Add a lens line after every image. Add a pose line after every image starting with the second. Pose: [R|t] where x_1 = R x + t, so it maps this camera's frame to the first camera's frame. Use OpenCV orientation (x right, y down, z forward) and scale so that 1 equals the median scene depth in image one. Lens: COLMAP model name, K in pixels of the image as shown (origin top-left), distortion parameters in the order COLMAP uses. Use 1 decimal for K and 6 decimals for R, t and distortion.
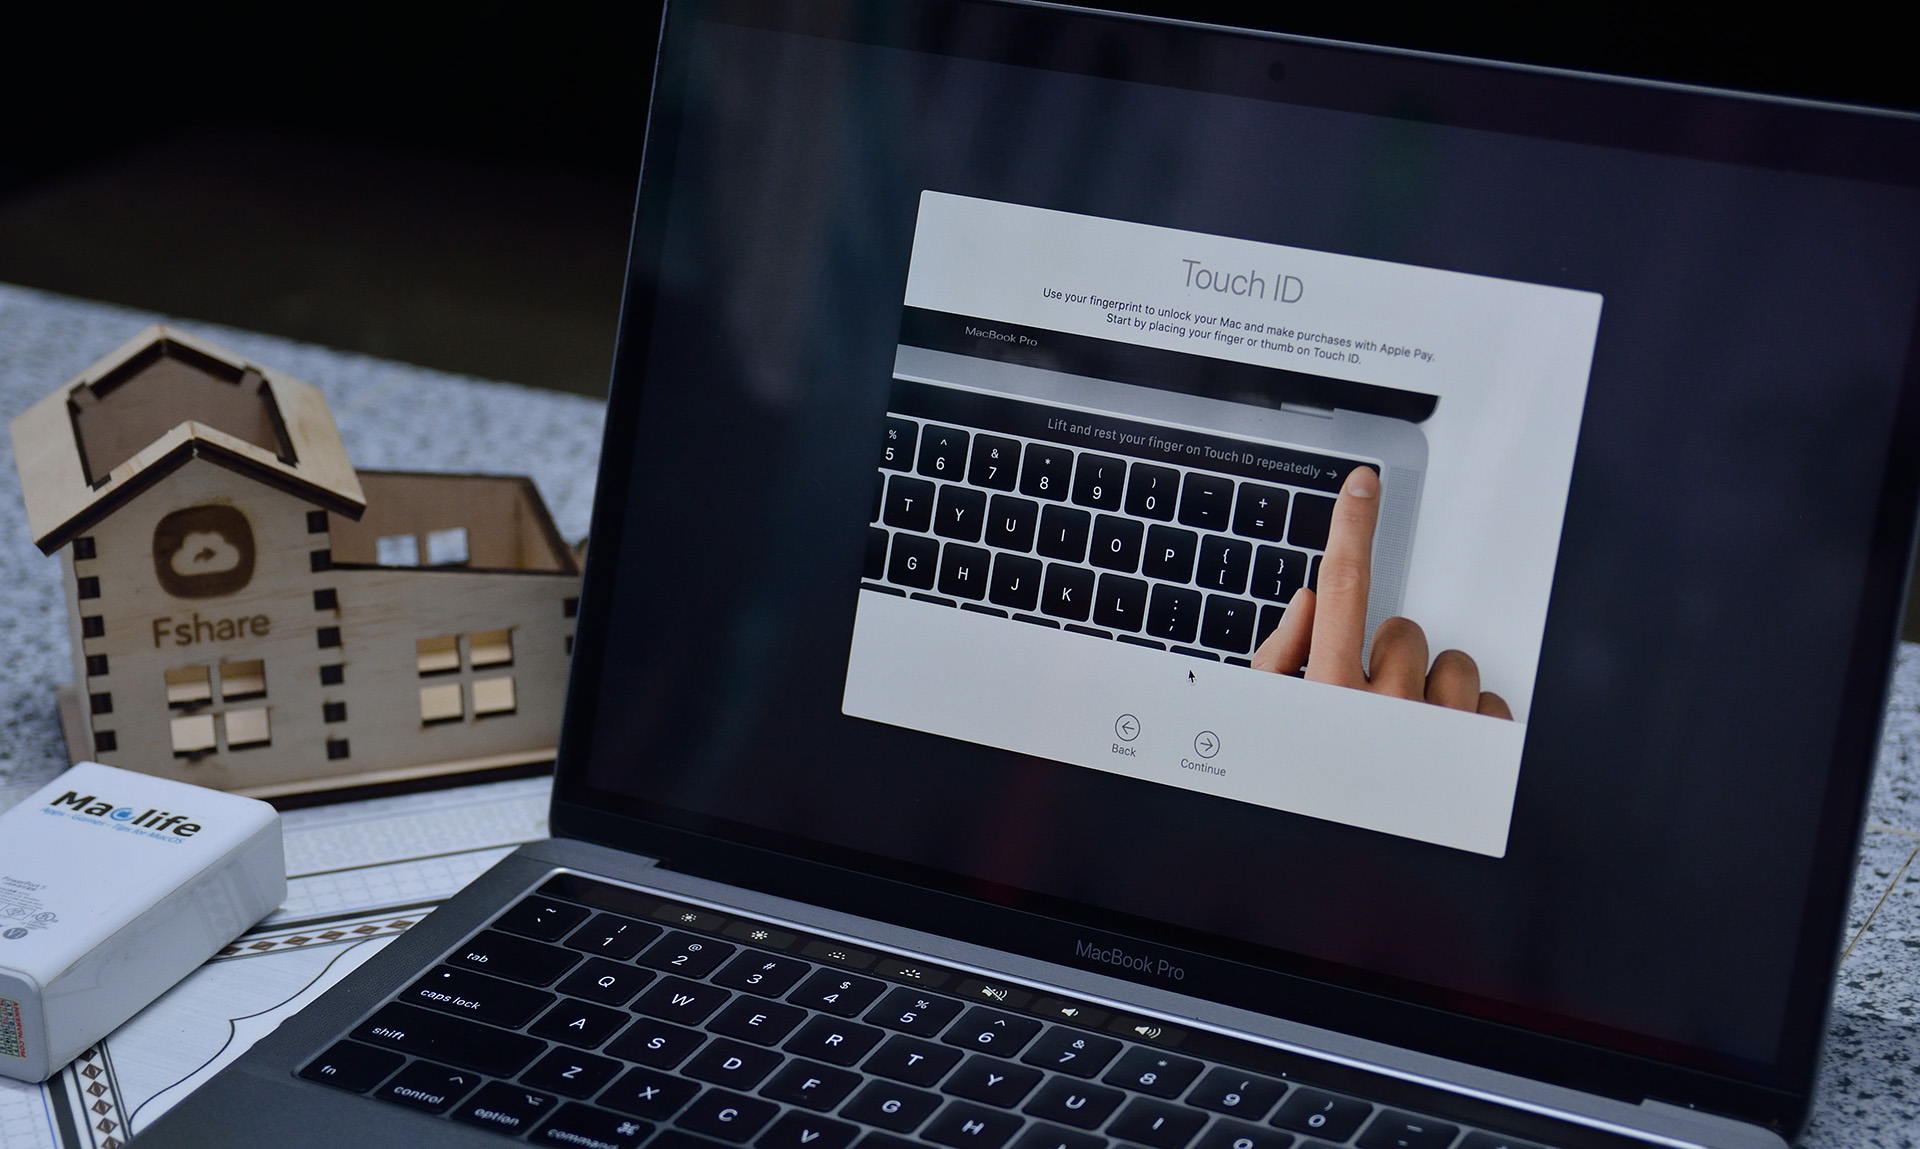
lens RADIAL K [[4261.4, 0, 925.1], [0, 4261.4, 767.5], [0, 0, 1]] dist [0.102670, 0.000000]
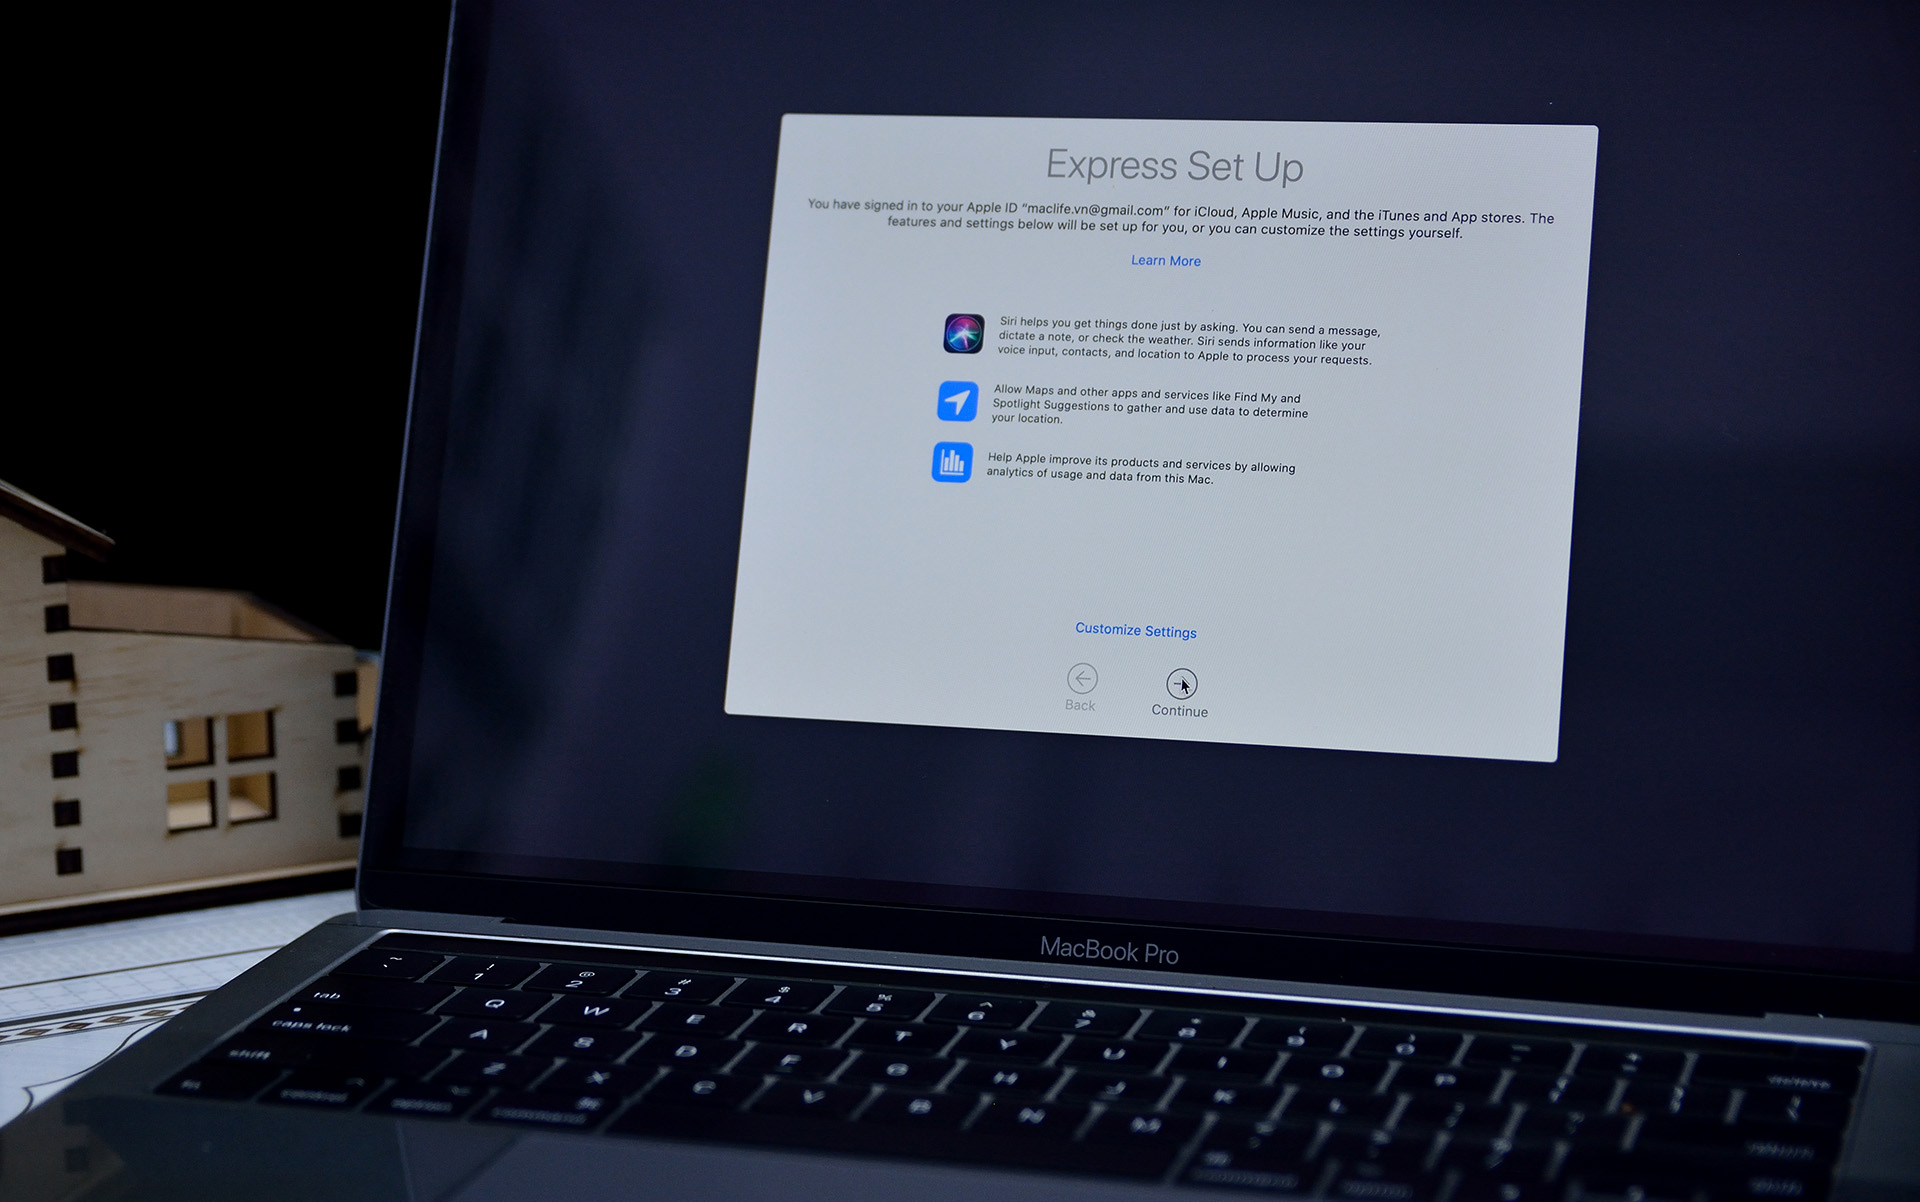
lens RADIAL K [[4498.4, 0, 817.8], [0, 4498.4, 520.7], [0, 0, 1]] dist [0.110123, 0.000000]
pose [[0.982732, -0.032453, 0.182165, -0.160593], [0.082276, 0.958458, -0.273108, 0.193348], [-0.165734, 0.283380, 0.944578, 0.138484]]
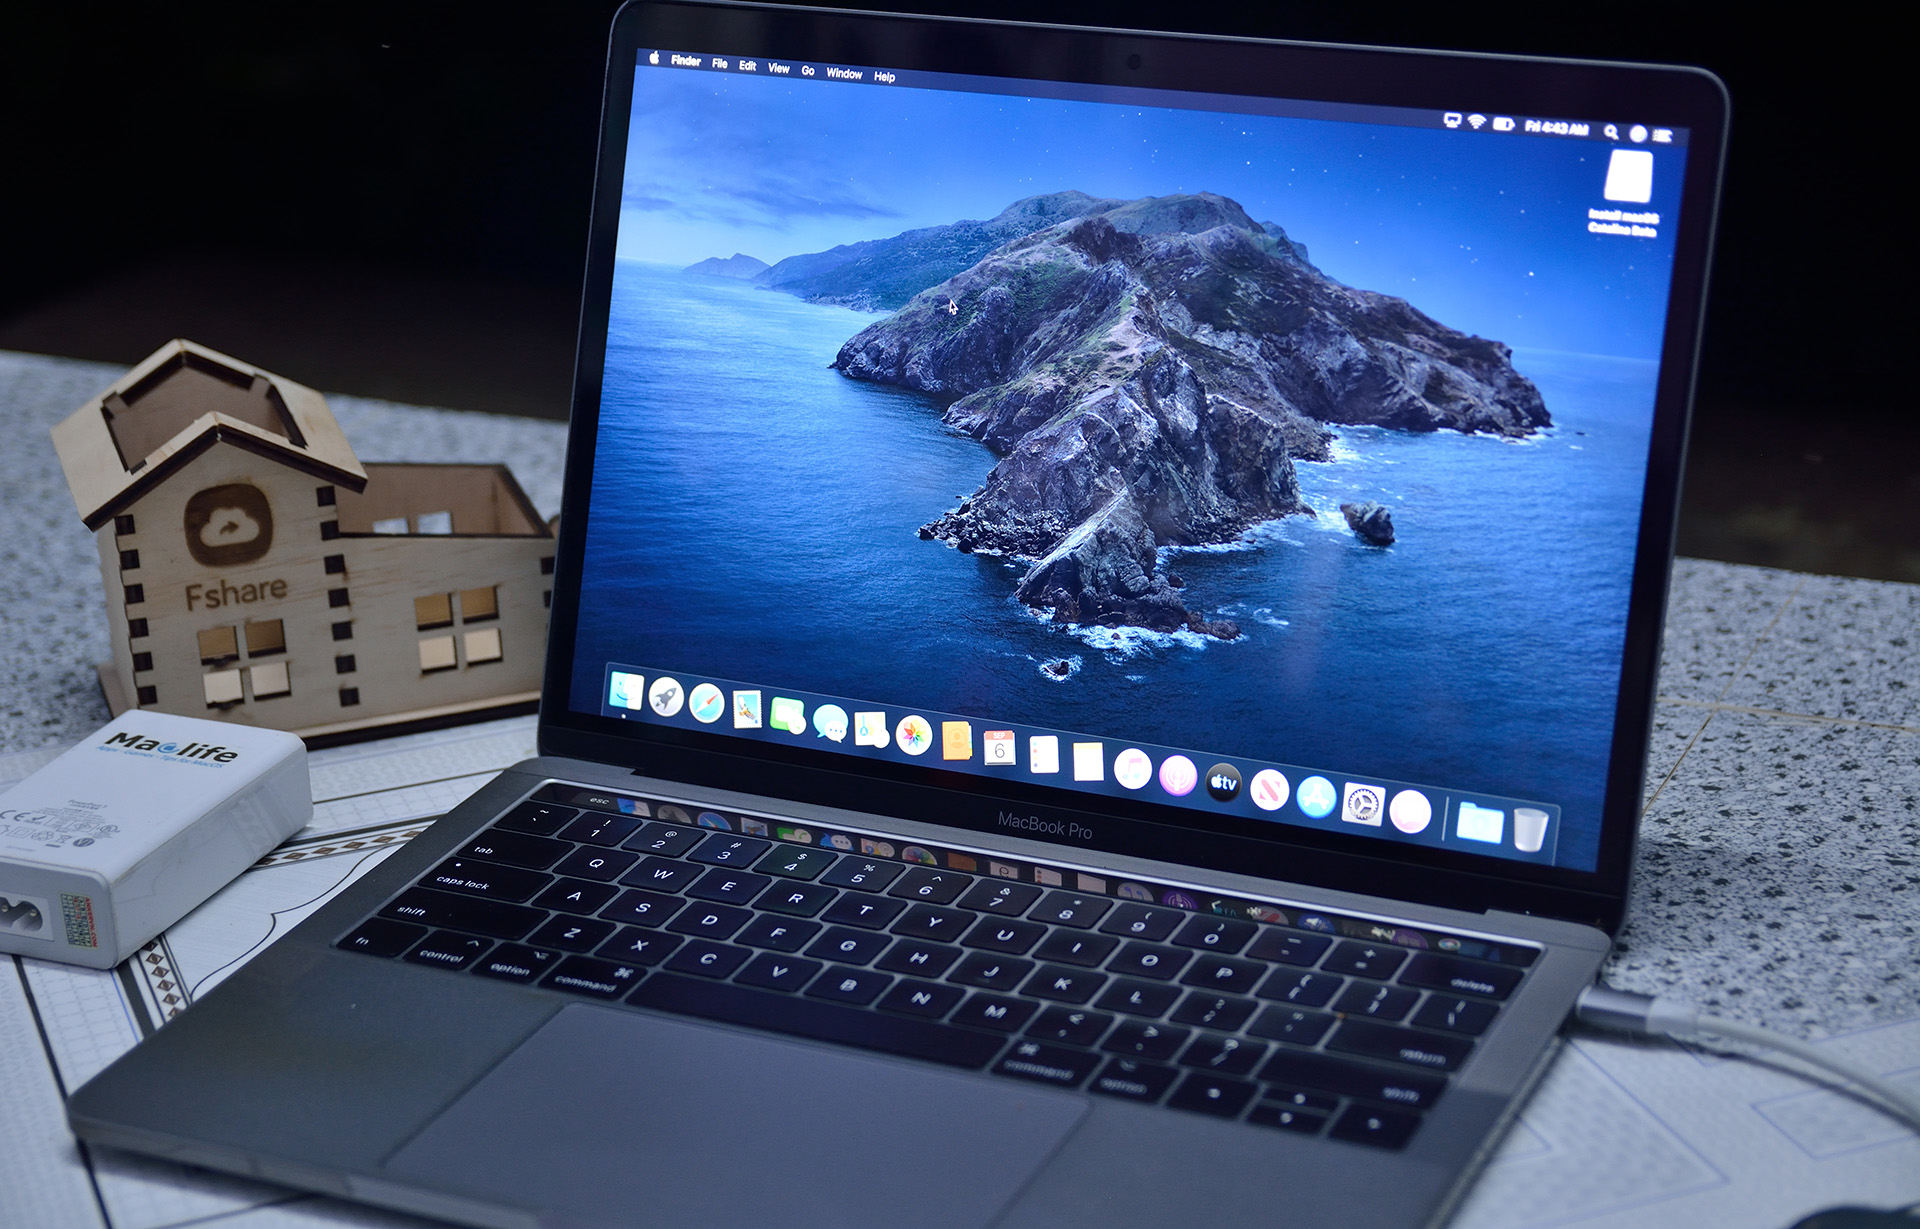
lens RADIAL K [[3996.8, 0, 957.0], [0, 3996.8, 698.2], [0, 0, 1]] dist [0.117505, 0.000000]
pose [[0.998438, -0.044027, 0.034405, -0.011626], [0.045839, 0.997501, -0.053757, 0.065187], [-0.031952, 0.055250, 0.997961, -0.089035]]
